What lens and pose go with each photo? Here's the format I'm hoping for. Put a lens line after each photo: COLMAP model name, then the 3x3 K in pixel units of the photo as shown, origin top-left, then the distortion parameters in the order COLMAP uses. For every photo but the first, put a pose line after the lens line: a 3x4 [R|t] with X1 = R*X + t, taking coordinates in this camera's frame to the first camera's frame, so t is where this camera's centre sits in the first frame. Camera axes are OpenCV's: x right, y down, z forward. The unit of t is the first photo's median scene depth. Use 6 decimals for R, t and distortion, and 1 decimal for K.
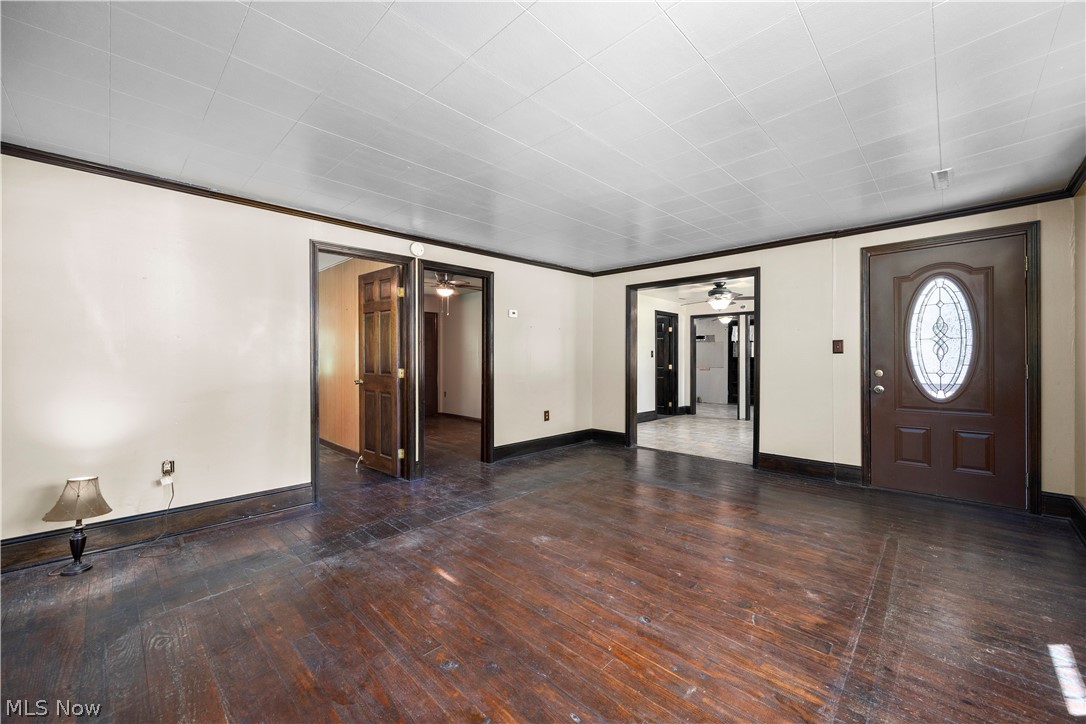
lens RADIAL K [[440.0, 0, 543.9], [0, 440.0, 358.7], [0, 0, 1]] dist [0.000847, 0.000210]
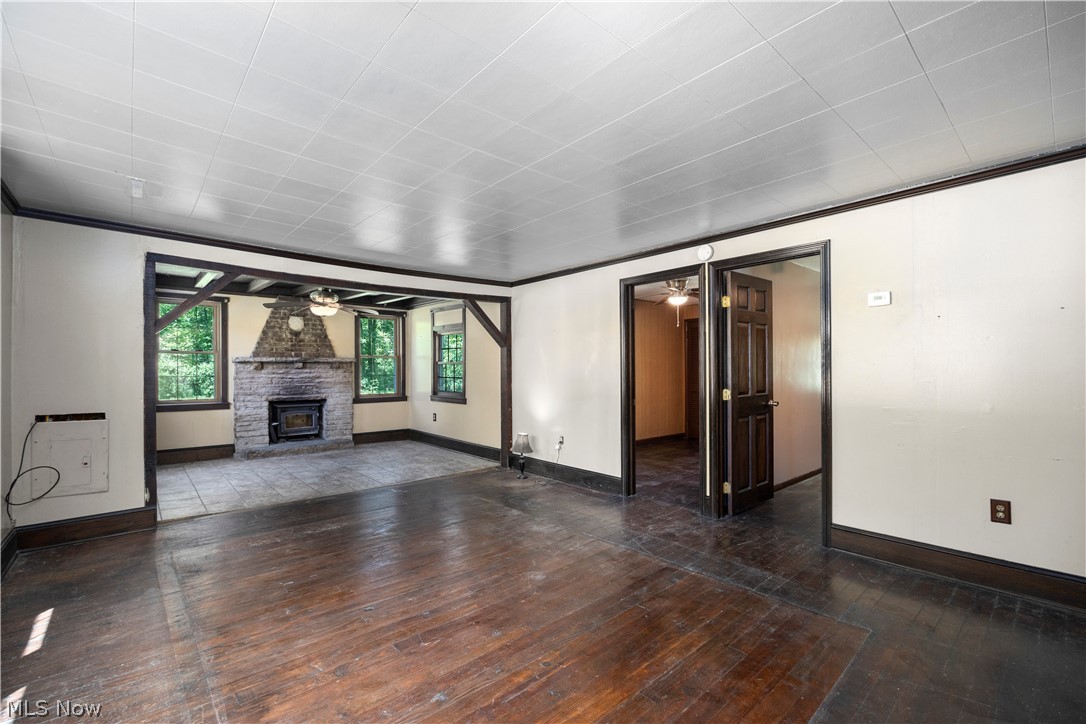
lens RADIAL K [[495.6, 0, 543.1], [0, 495.6, 364.1], [0, 0, 1]] dist [-0.013240, 0.000630]
pose [[-0.127948, -0.008323, -0.991746, 0.875688], [0.004449, 0.999950, -0.008966, -0.024323], [0.991771, -0.005559, -0.127905, 0.970151]]
